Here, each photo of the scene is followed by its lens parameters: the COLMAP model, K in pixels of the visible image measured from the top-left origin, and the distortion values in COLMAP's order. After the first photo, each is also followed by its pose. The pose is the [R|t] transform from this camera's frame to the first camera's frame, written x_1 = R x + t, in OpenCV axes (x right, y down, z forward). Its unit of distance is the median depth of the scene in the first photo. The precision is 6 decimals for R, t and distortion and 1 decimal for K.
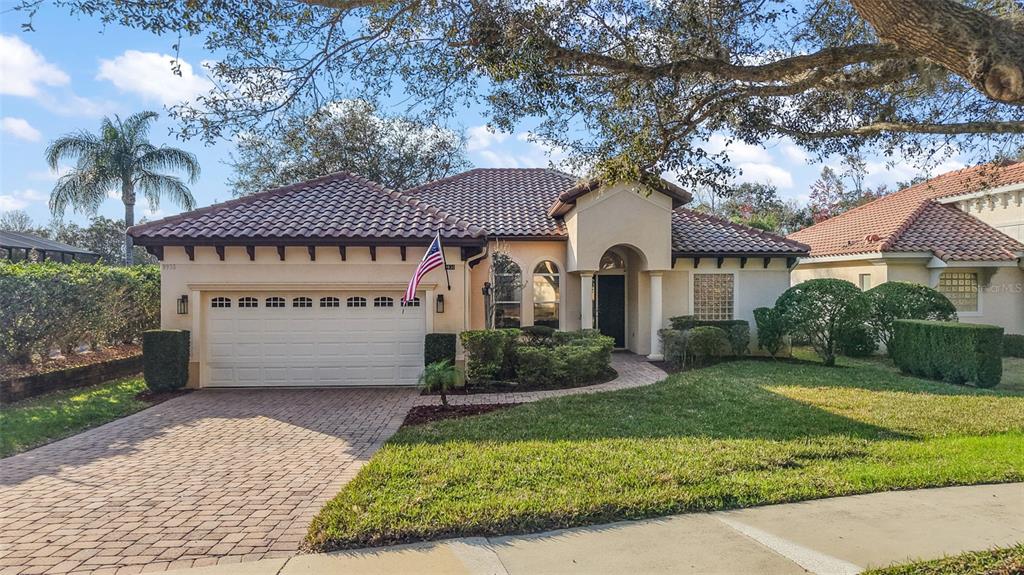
lens RADIAL K [[700.0, 0, 512.0], [0, 700.0, 287.5], [0, 0, 1]] dist [0.004529, 0.000831]
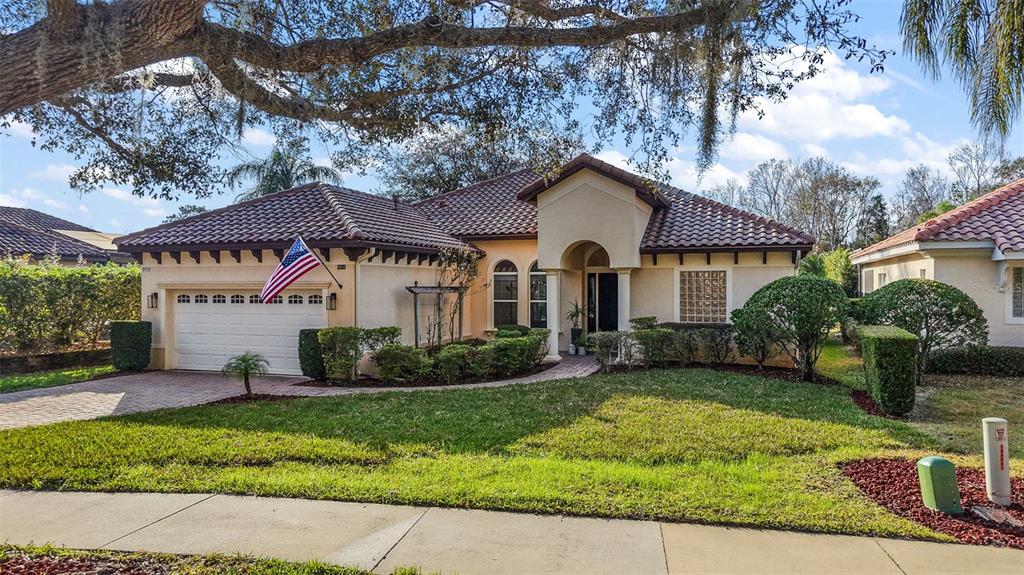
lens RADIAL K [[700.0, 0, 512.0], [0, 700.0, 287.5], [0, 0, 1]] dist [0.004529, 0.000831]
pose [[0.924033, 0.000315, -0.382313, 0.424164], [0.000140, 0.999999, 0.001163, 0.000473], [0.382313, -0.001128, 0.924032, 0.083040]]
